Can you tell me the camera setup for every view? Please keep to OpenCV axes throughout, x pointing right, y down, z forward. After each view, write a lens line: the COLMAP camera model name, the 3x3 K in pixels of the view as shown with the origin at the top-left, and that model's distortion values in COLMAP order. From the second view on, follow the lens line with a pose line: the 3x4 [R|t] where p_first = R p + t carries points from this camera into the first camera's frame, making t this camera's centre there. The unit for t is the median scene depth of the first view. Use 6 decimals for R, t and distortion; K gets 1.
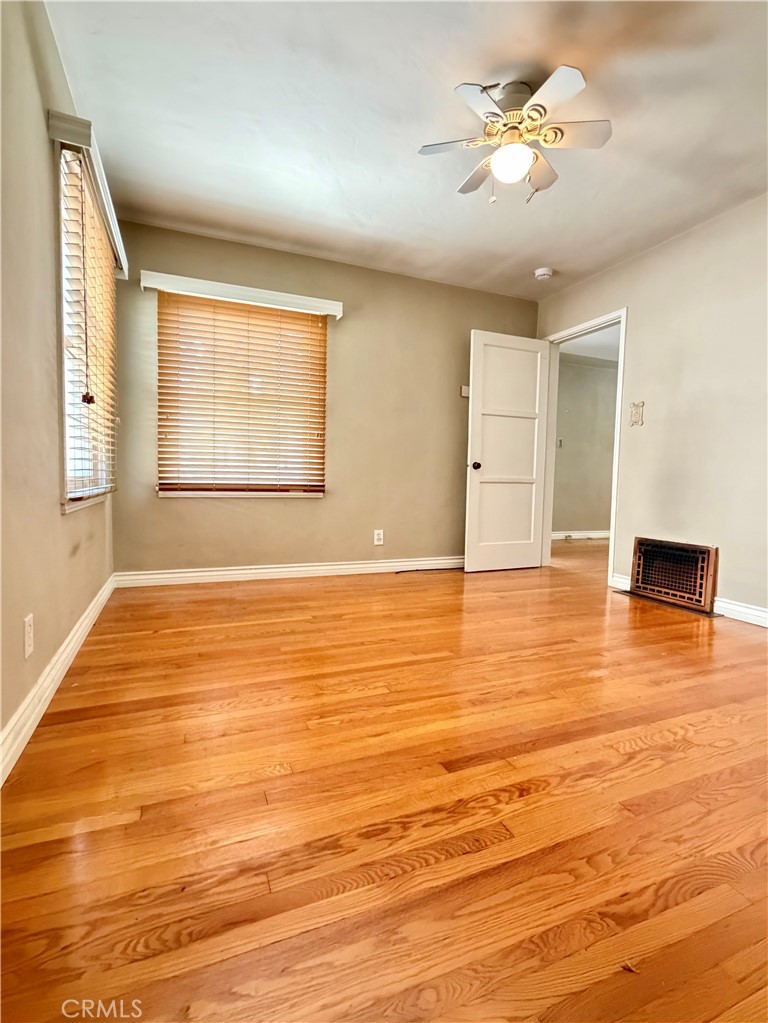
lens RADIAL K [[488.7, 0, 383.4], [0, 488.7, 511.3], [0, 0, 1]] dist [0.002344, 0.000138]
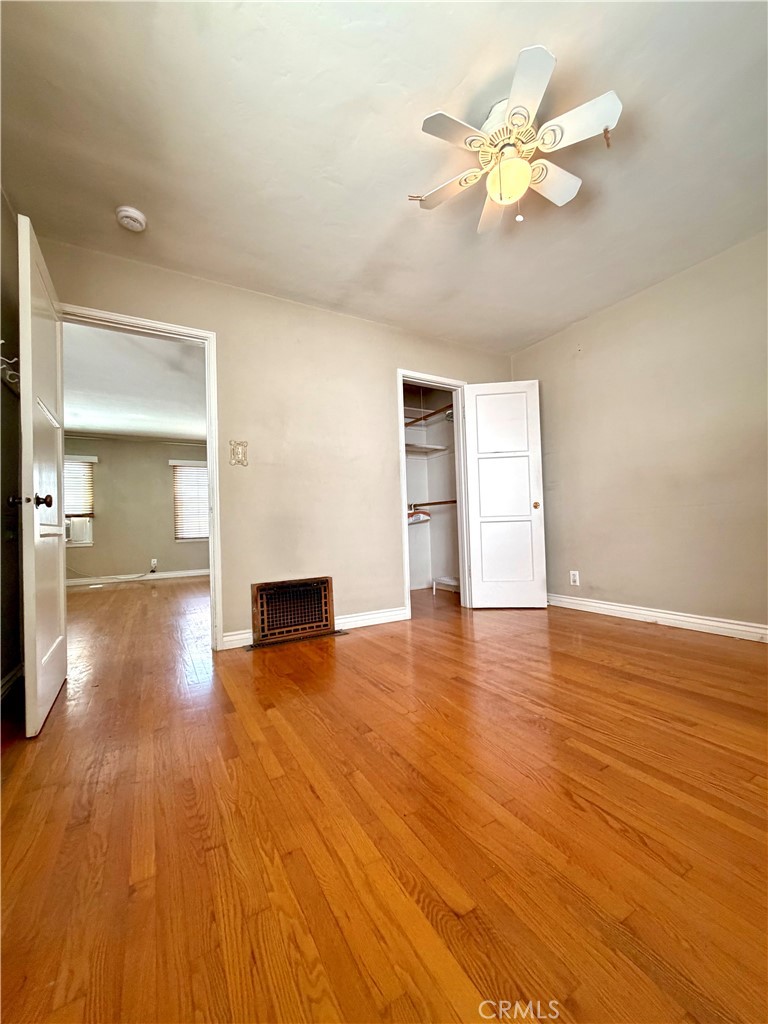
lens RADIAL K [[409.0, 0, 385.1], [0, 409.0, 514.1], [0, 0, 1]] dist [-0.004163, -0.000325]
pose [[-0.132358, 0.014689, 0.991093, -0.332870], [0.096676, 0.995314, -0.001841, -0.062158], [-0.986476, 0.095572, -0.133158, 0.970429]]
